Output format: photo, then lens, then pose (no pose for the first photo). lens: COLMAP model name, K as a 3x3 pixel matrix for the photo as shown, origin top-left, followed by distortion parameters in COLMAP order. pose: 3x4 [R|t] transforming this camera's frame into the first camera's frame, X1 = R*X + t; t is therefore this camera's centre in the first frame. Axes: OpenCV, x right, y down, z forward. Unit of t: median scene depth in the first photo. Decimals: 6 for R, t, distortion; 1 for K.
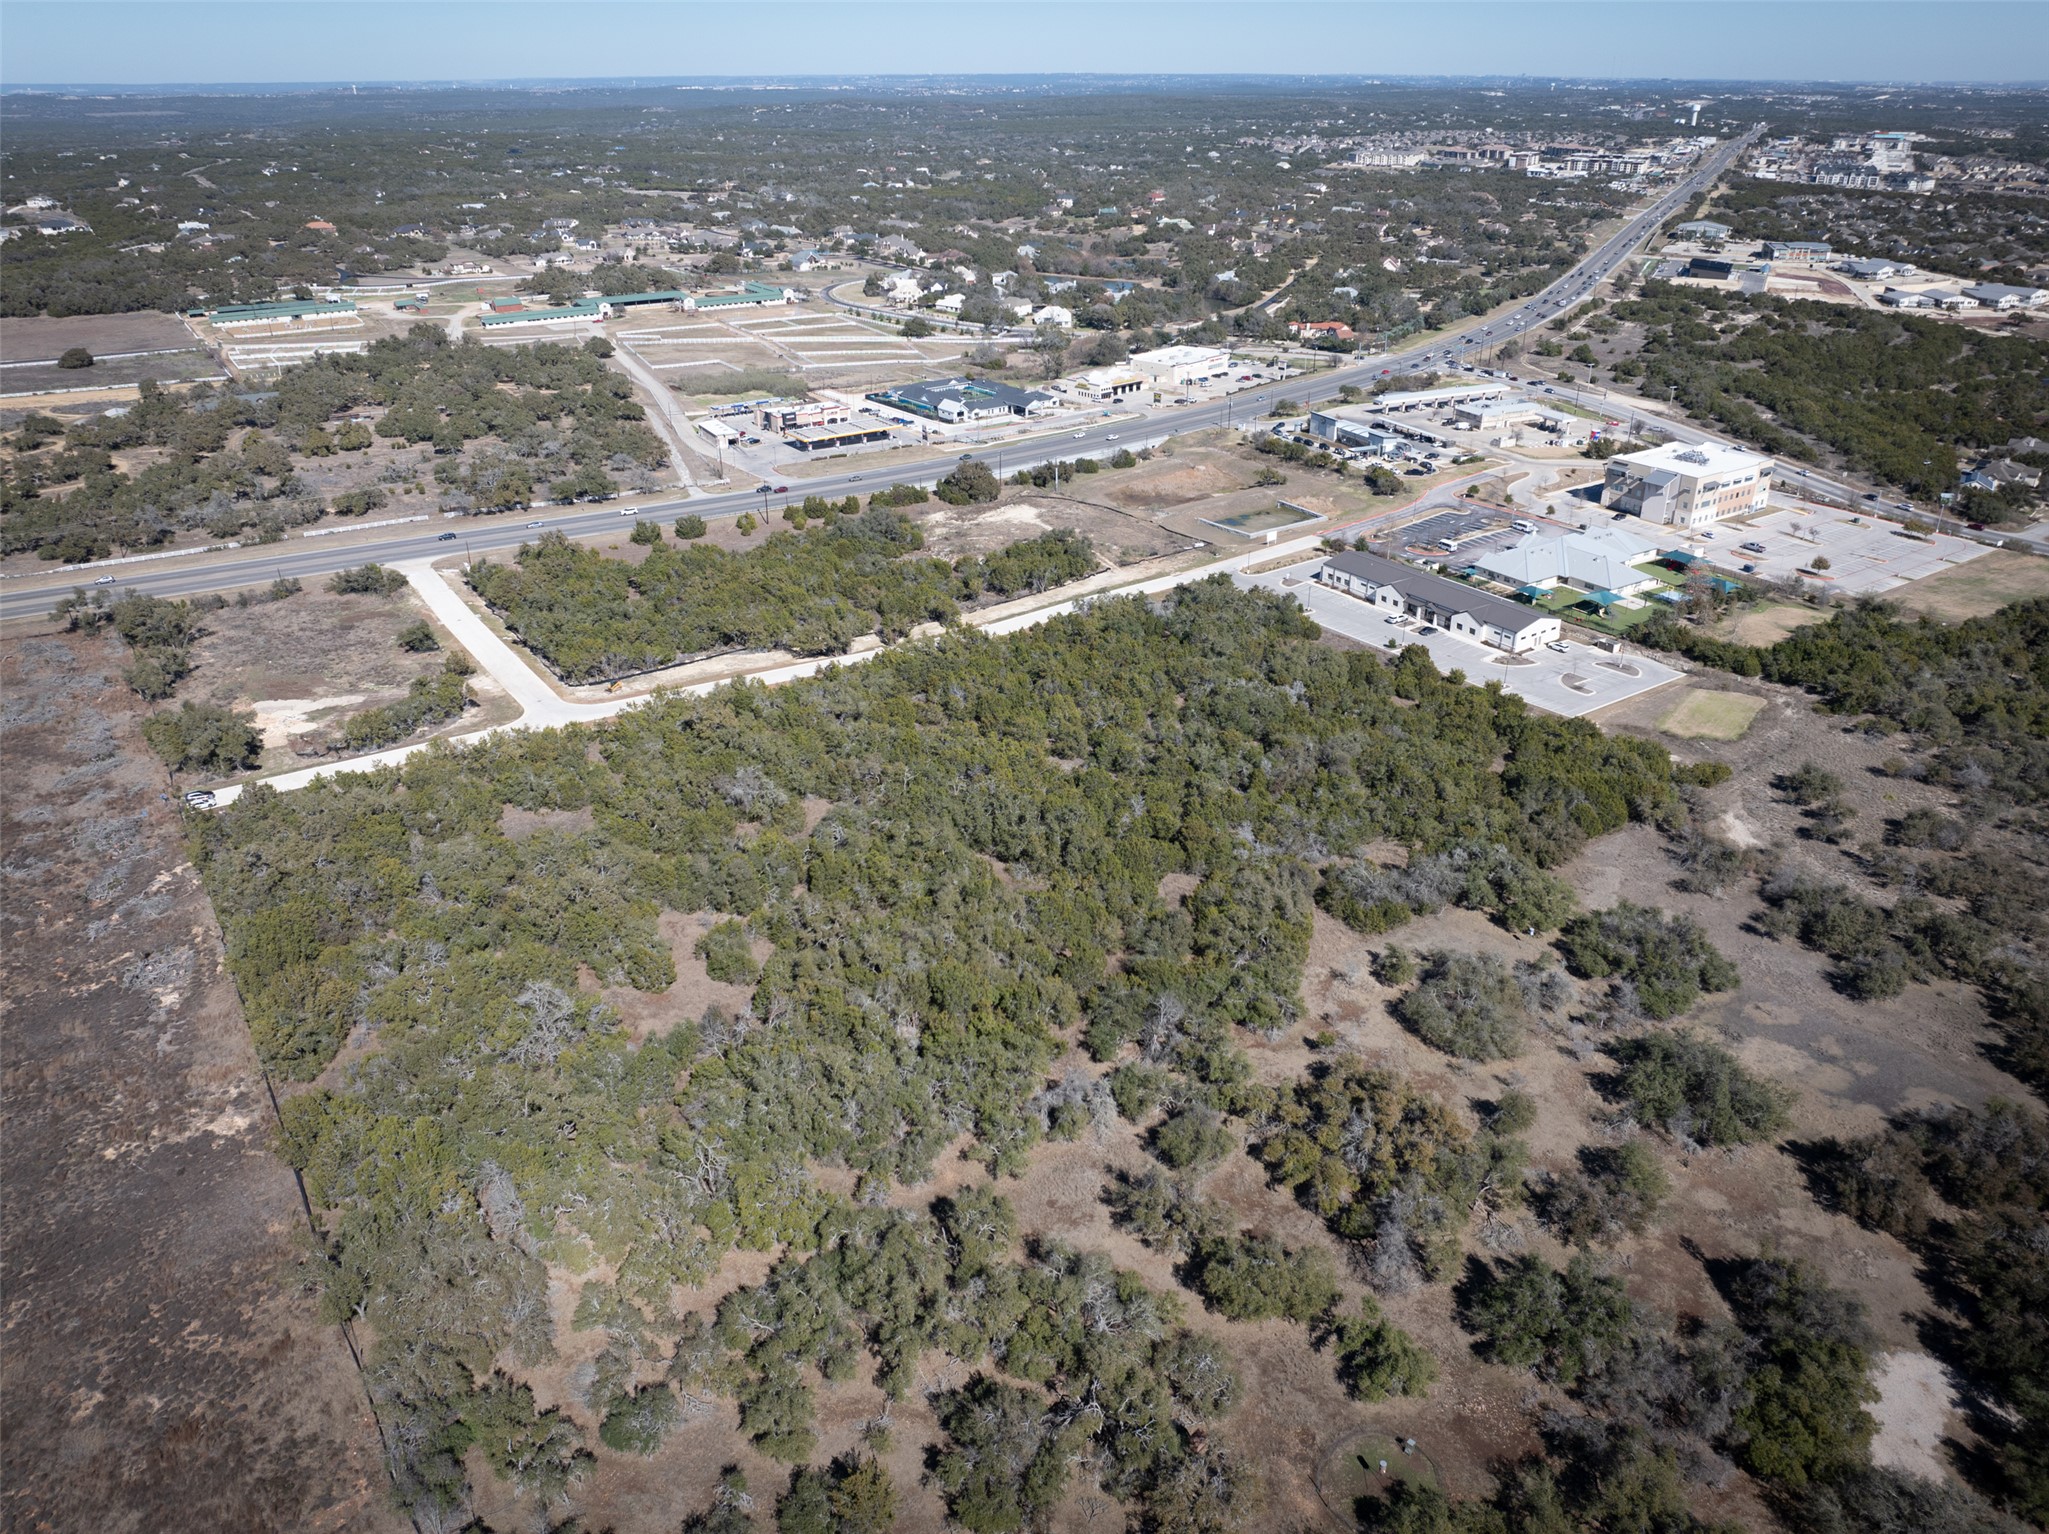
lens RADIAL K [[1455.7, 0, 1036.9], [0, 1455.7, 762.5], [0, 0, 1]] dist [-0.038216, 0.012082]
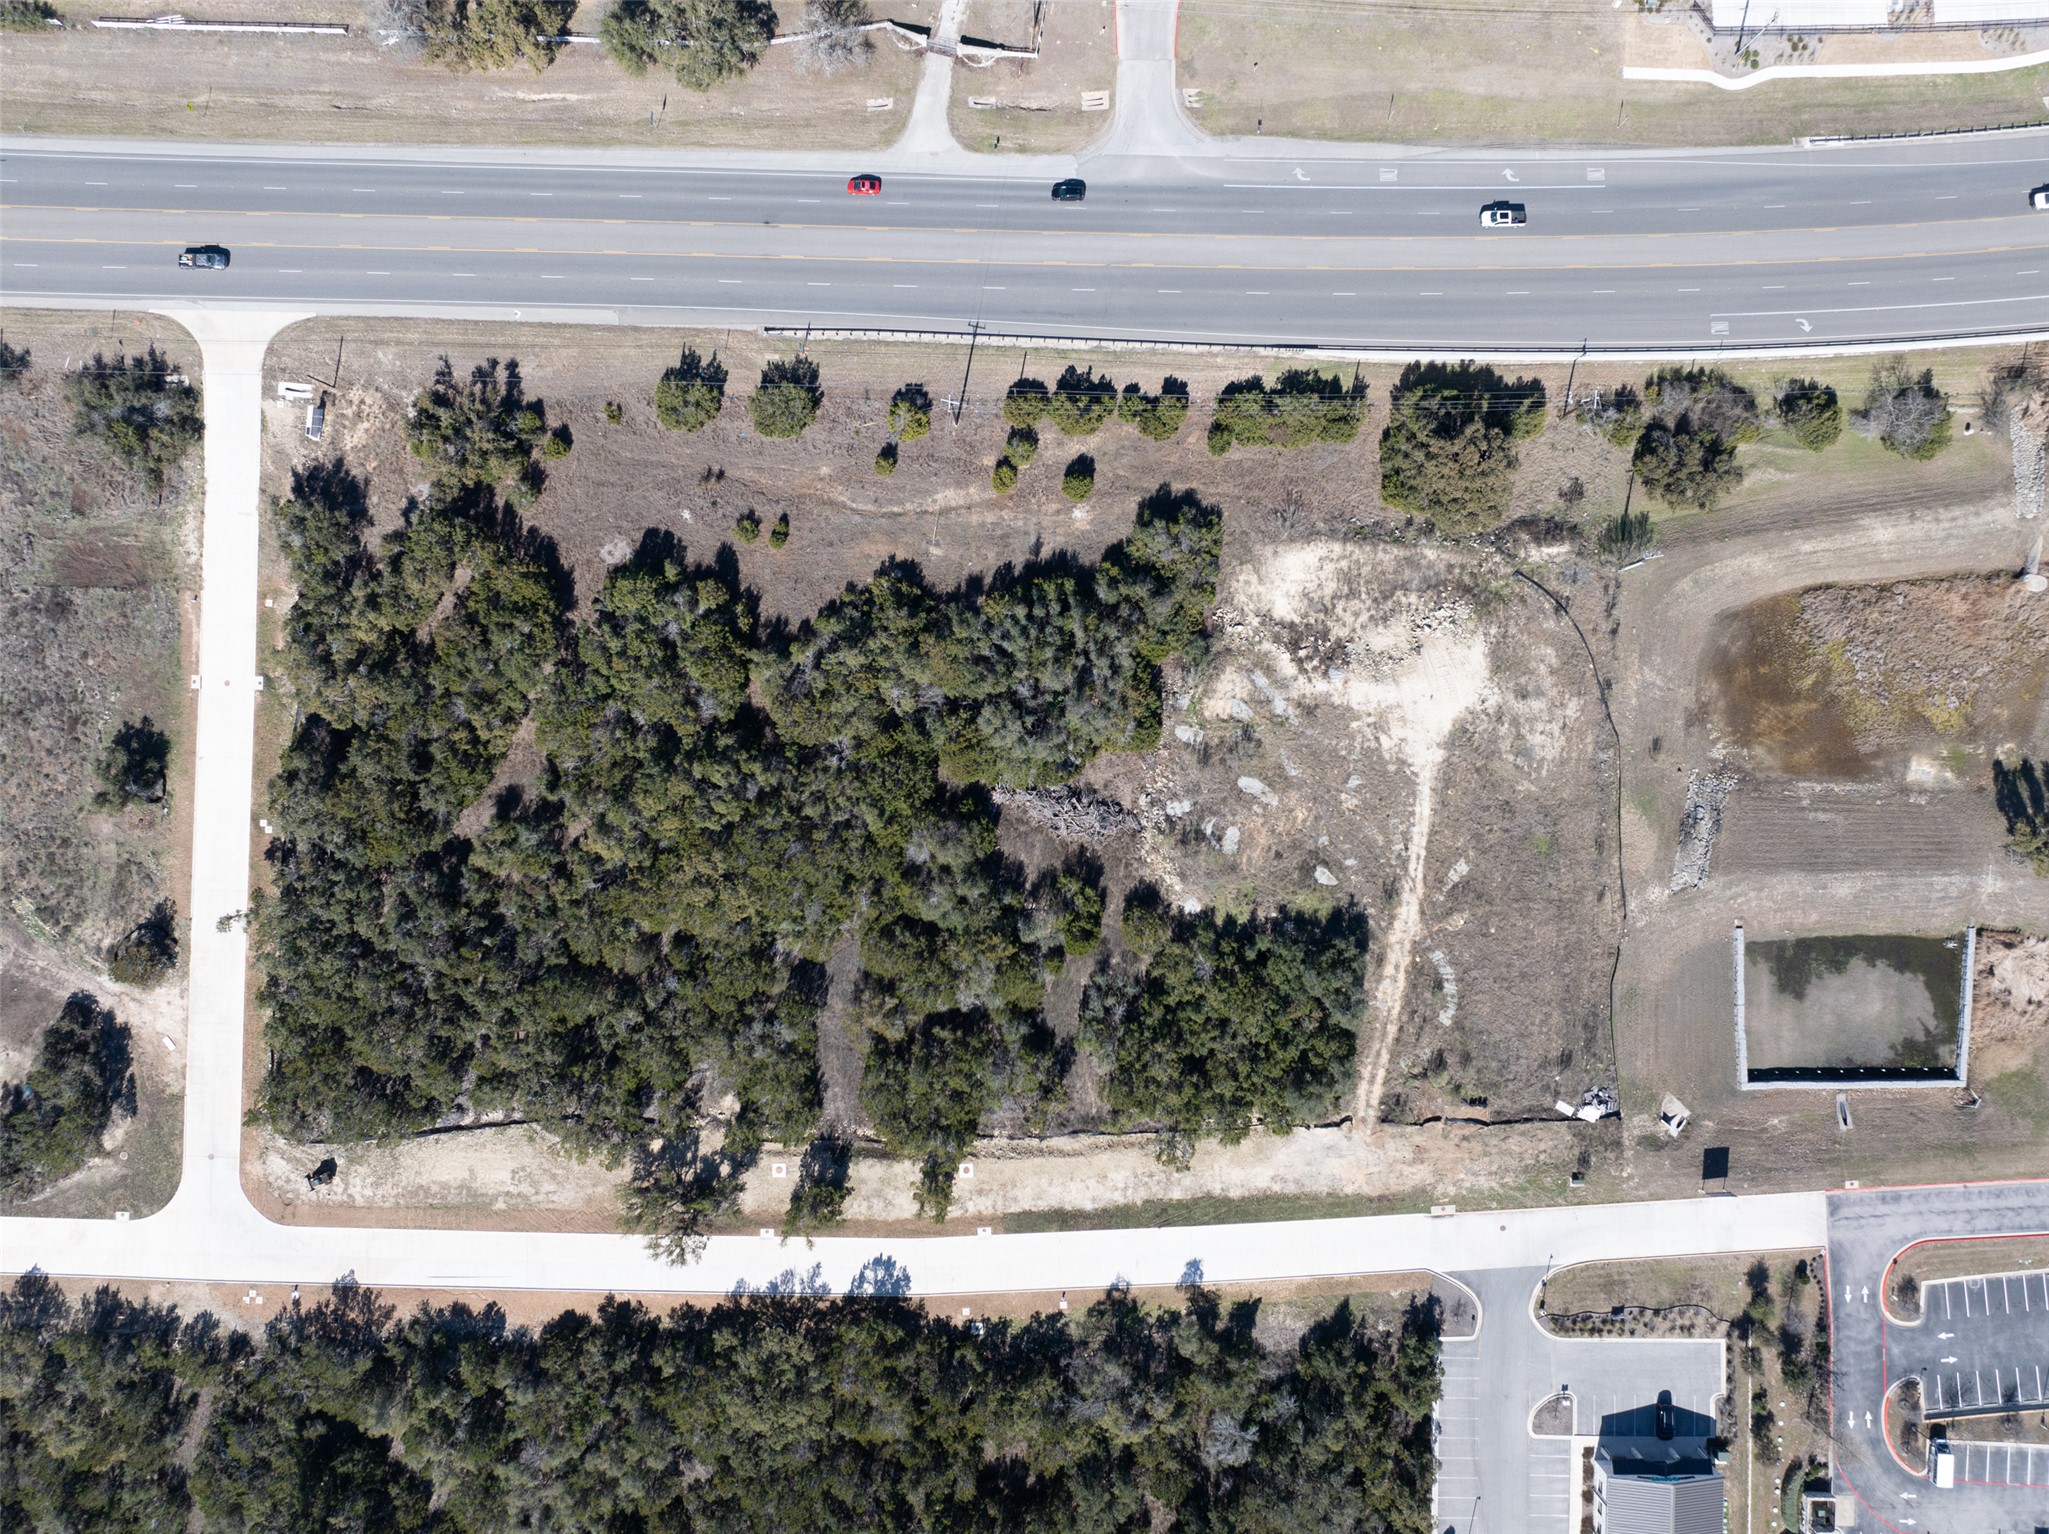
lens RADIAL K [[1394.8, 0, 998.6], [0, 1394.8, 766.1], [0, 0, 1]] dist [-0.047363, 0.017158]
pose [[0.813990, 0.580874, -0.002293, -0.148652], [-0.255522, 0.361607, 0.896632, -0.709285], [0.521659, -0.729264, 0.442771, 0.988008]]
